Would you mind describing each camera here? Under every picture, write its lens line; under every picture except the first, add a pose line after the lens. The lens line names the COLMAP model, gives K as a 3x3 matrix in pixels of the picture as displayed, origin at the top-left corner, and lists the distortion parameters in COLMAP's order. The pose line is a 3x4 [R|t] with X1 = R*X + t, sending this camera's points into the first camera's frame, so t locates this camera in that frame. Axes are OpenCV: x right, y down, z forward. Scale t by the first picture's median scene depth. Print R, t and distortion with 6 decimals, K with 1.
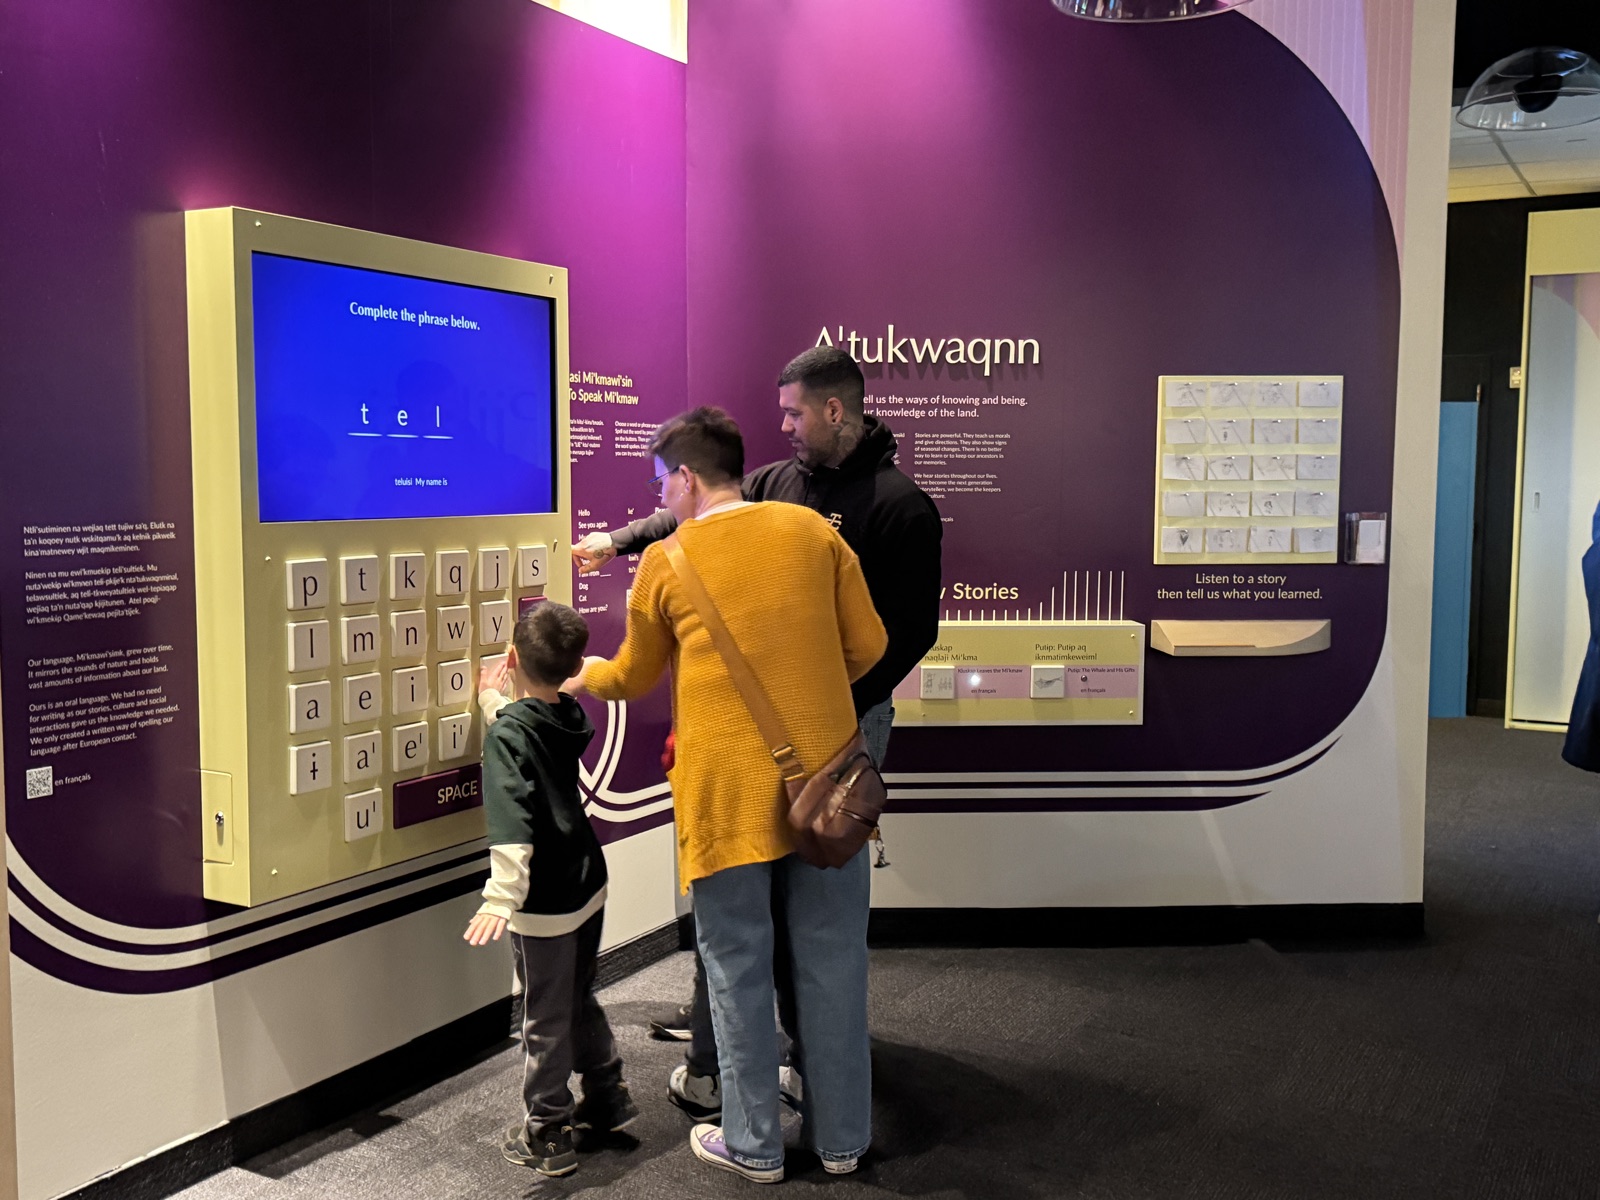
lens RADIAL K [[1608.3, 0, 800.4], [0, 1608.3, 635.3], [0, 0, 1]] dist [0.105639, 0.000000]
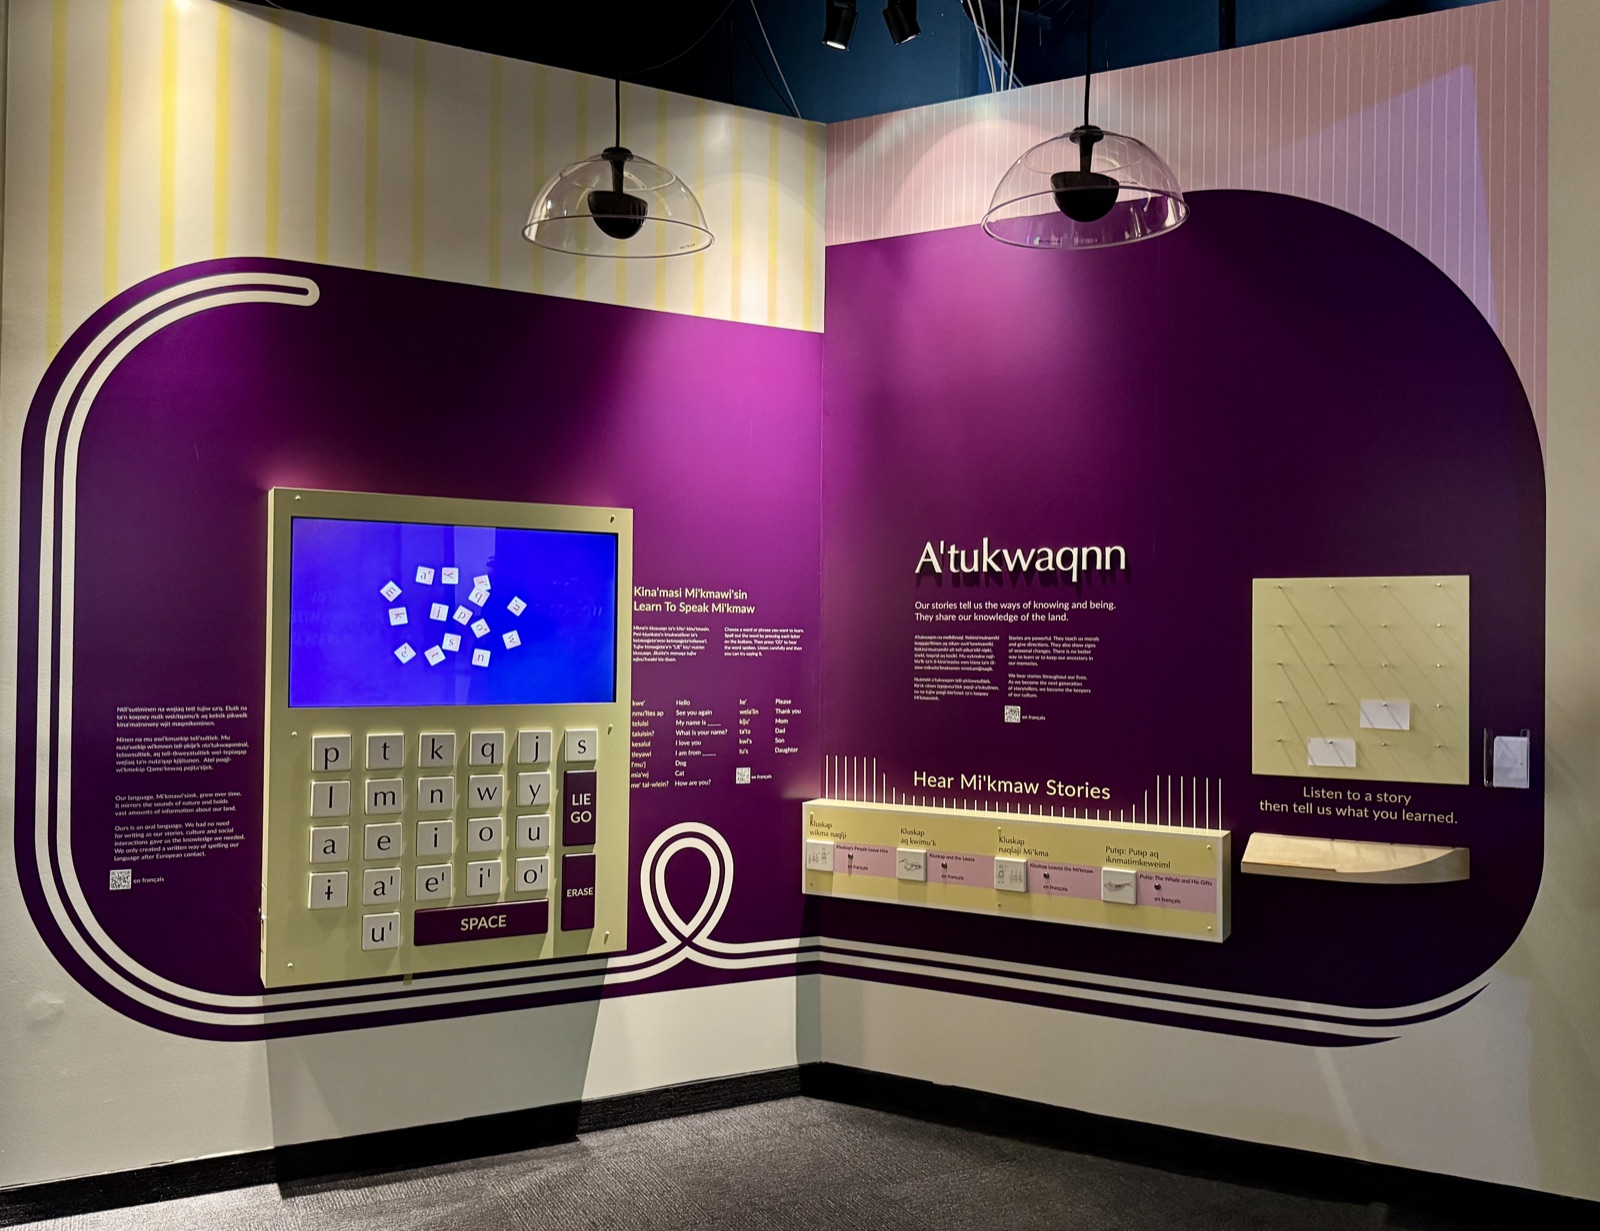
lens RADIAL K [[1326.8, 0, 788.8], [0, 1326.8, 630.2], [0, 0, 1]] dist [0.037091, -0.045341]
pose [[0.831314, -0.001178, -0.555802, 0.480651], [-0.064236, 0.993093, -0.098182, -0.036993], [0.552079, 0.117322, 0.825497, 0.211996]]
